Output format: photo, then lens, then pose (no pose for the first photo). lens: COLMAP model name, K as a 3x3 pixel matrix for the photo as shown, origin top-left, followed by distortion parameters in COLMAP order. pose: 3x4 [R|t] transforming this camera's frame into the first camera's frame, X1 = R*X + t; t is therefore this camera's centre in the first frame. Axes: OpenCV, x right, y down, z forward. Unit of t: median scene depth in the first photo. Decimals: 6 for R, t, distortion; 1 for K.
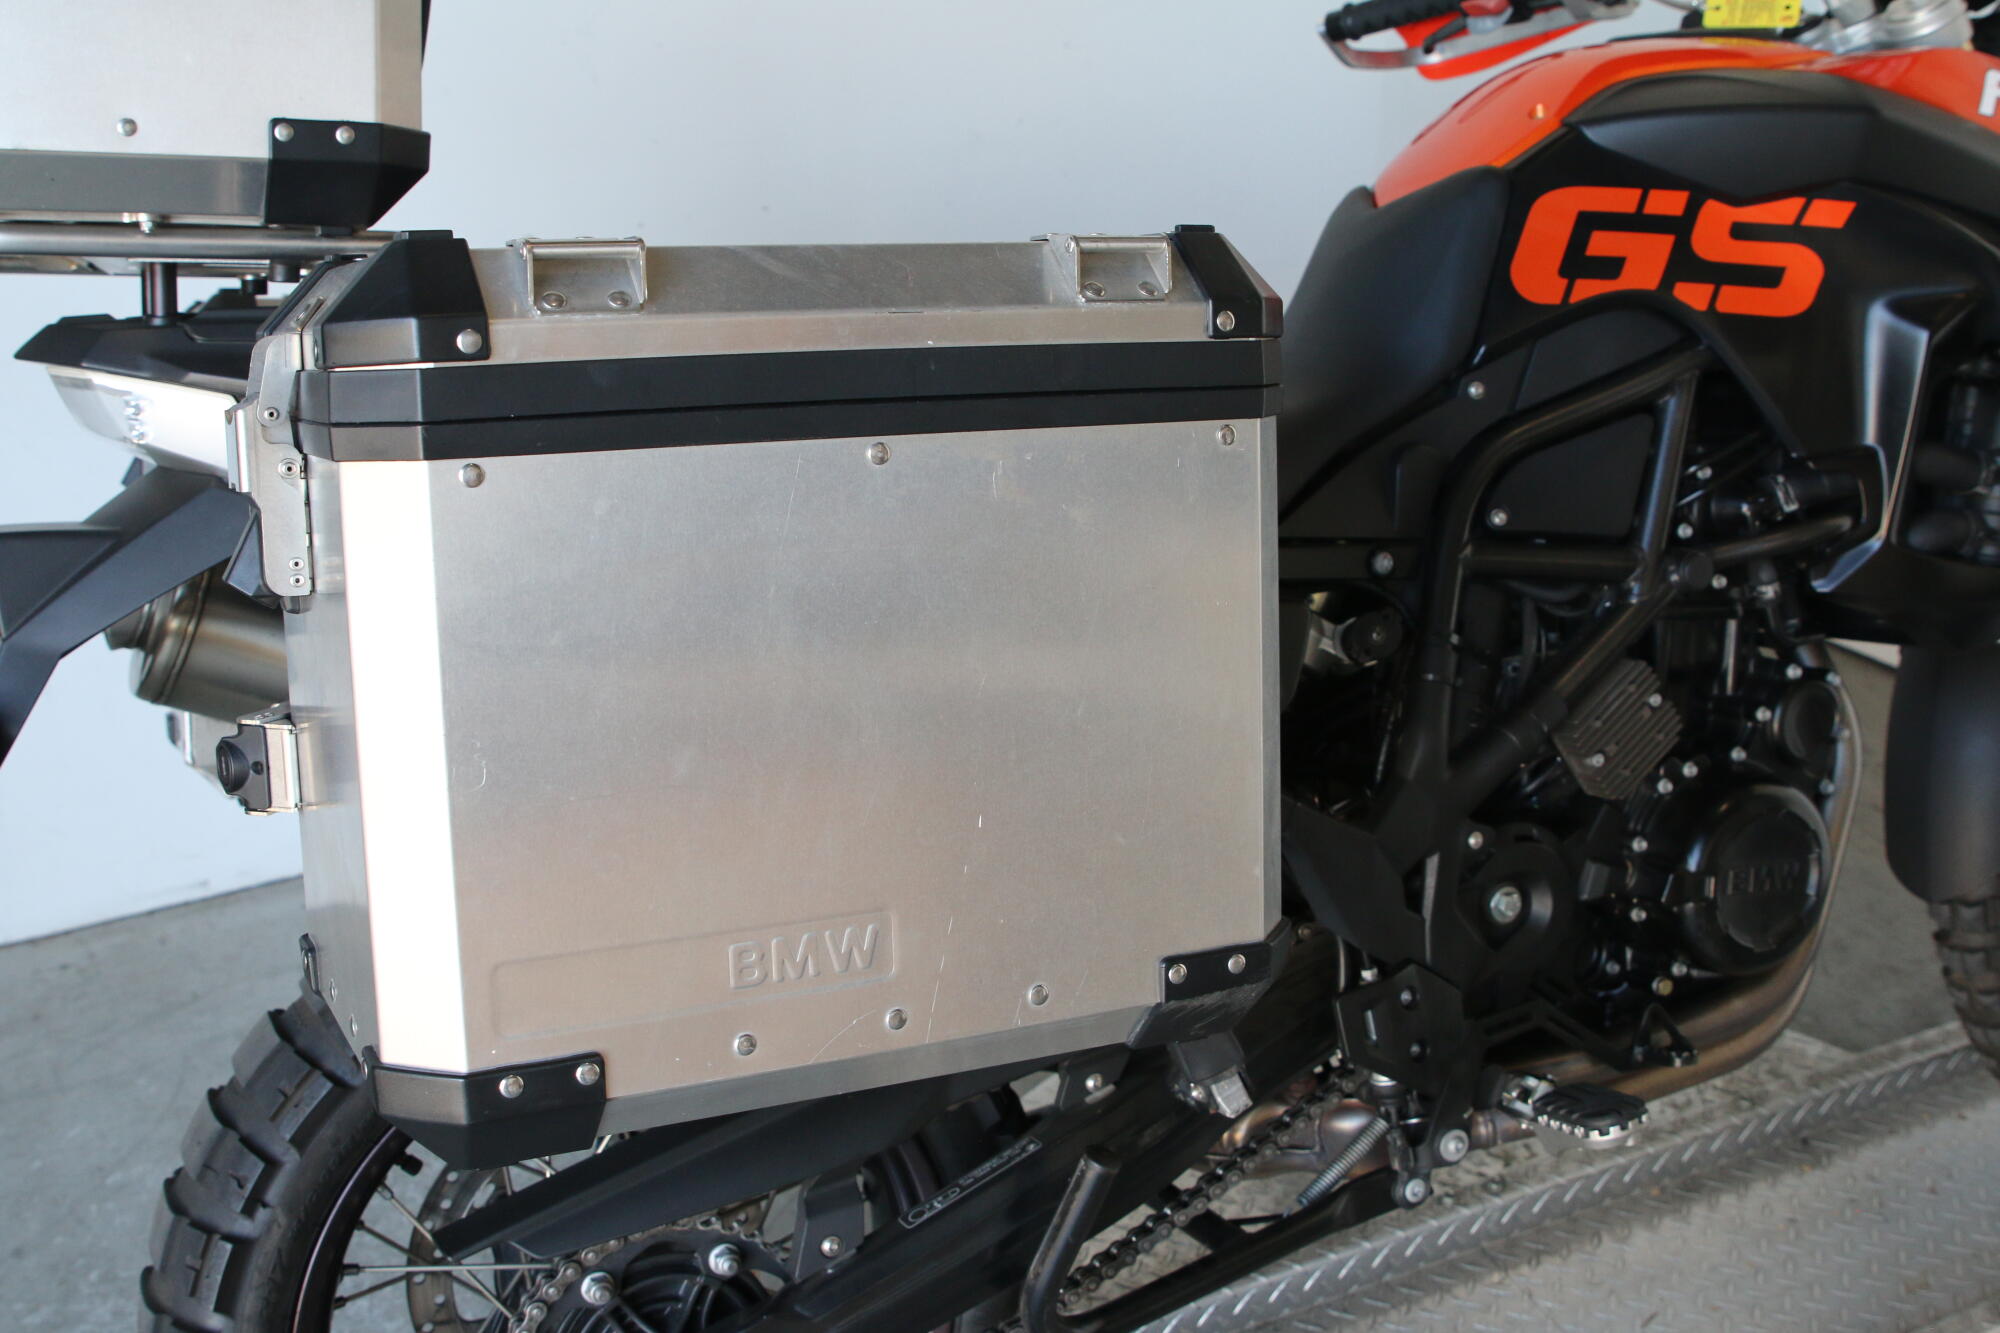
lens RADIAL K [[2140.3, 0, 1001.3], [0, 2140.3, 653.9], [0, 0, 1]] dist [-0.104521, 0.000000]
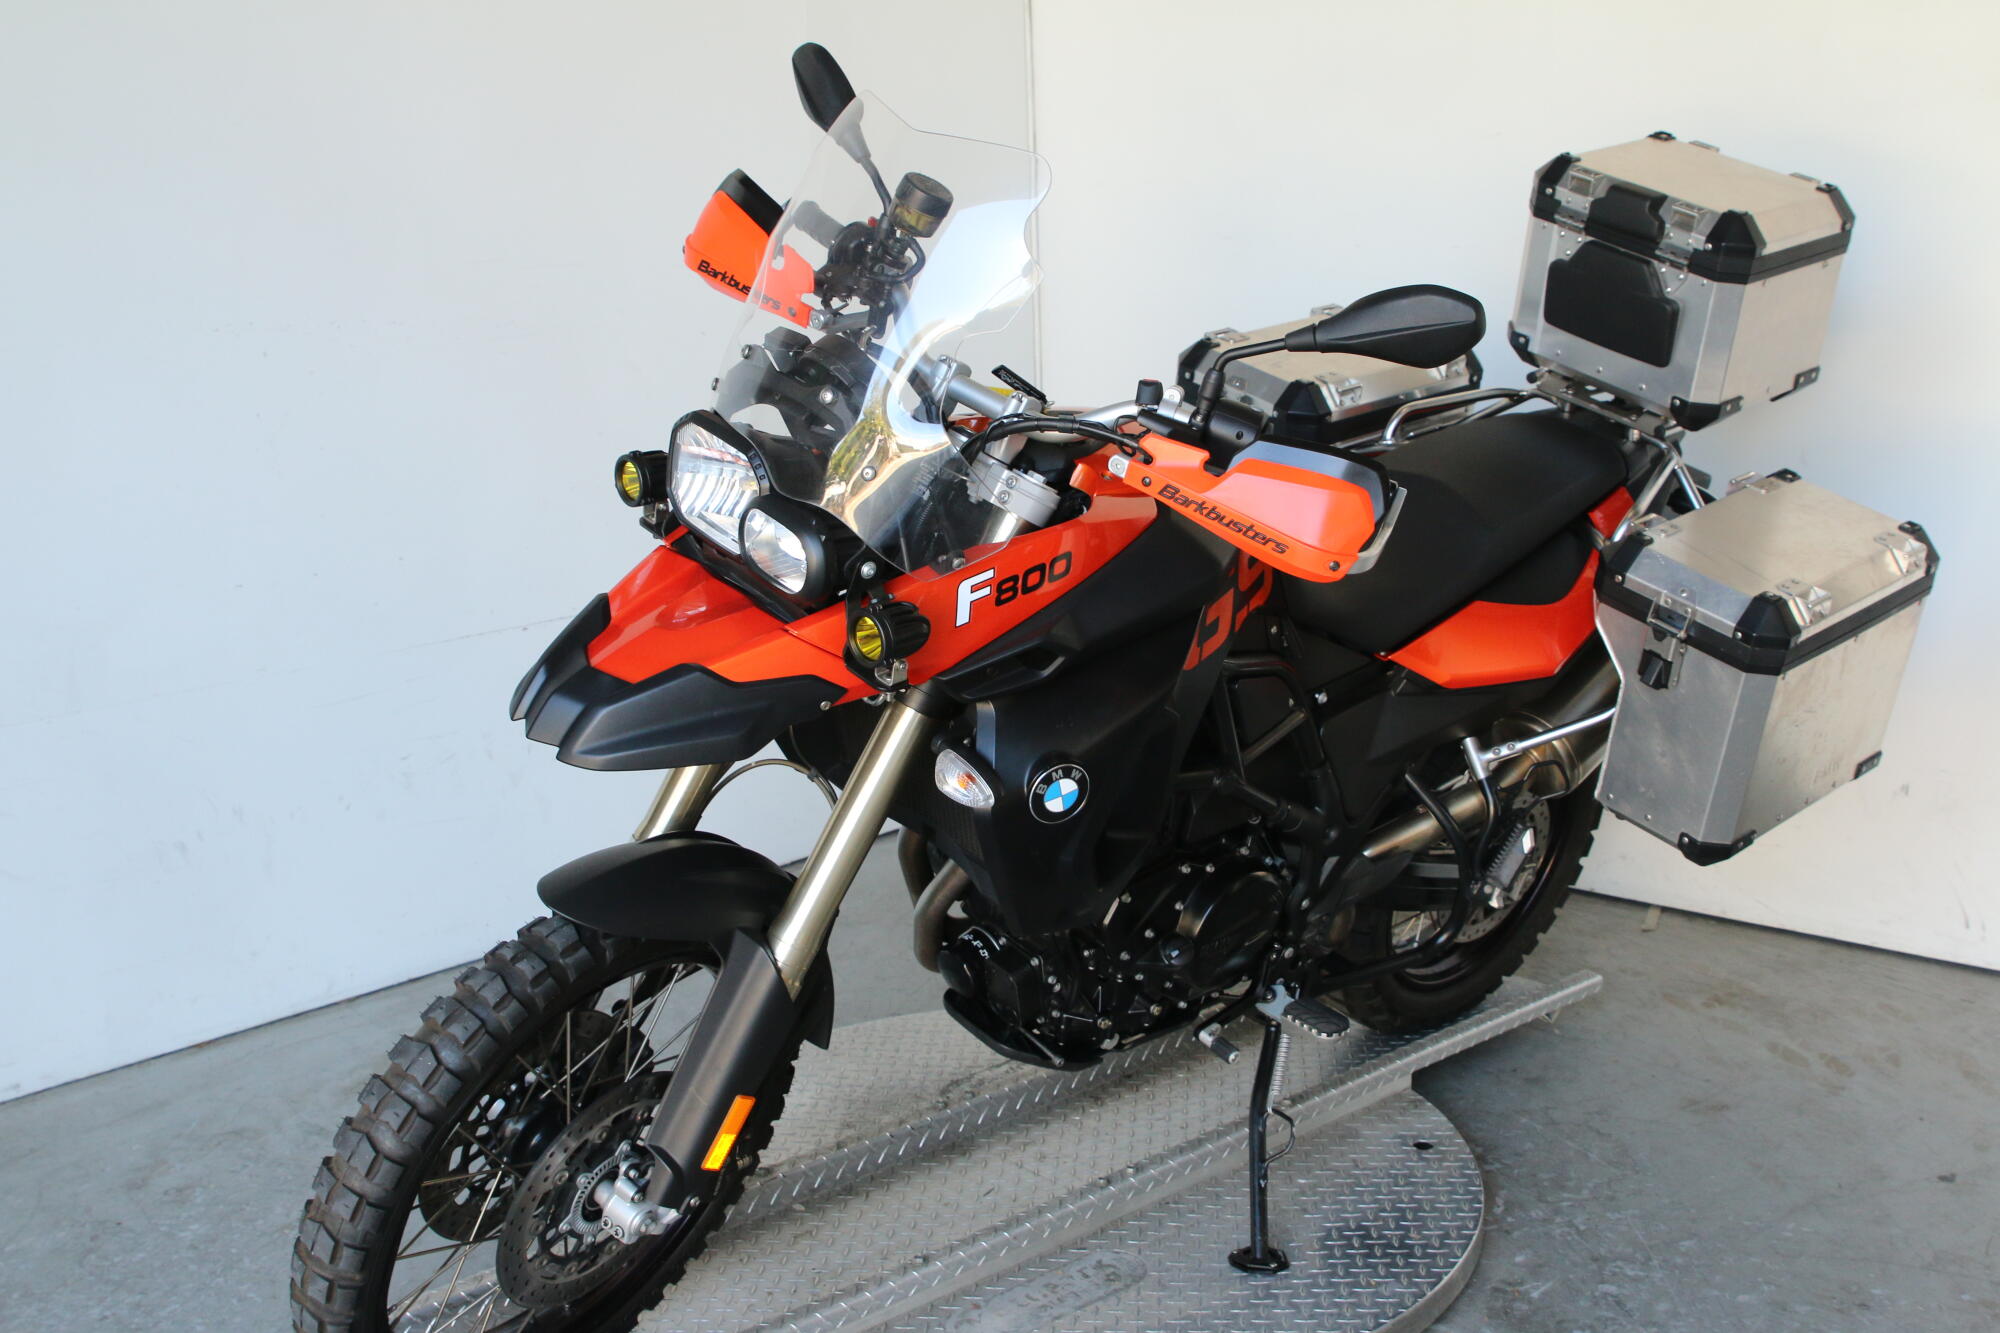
lens RADIAL K [[2140.3, 0, 996.7], [0, 2140.3, 672.8], [0, 0, 1]] dist [-0.104521, 0.000000]
pose [[0.969978, -0.097324, 0.222867, -0.083901], [0.139546, 0.973287, -0.182315, 0.303337], [-0.199170, 0.207942, 0.957649, -0.709903]]
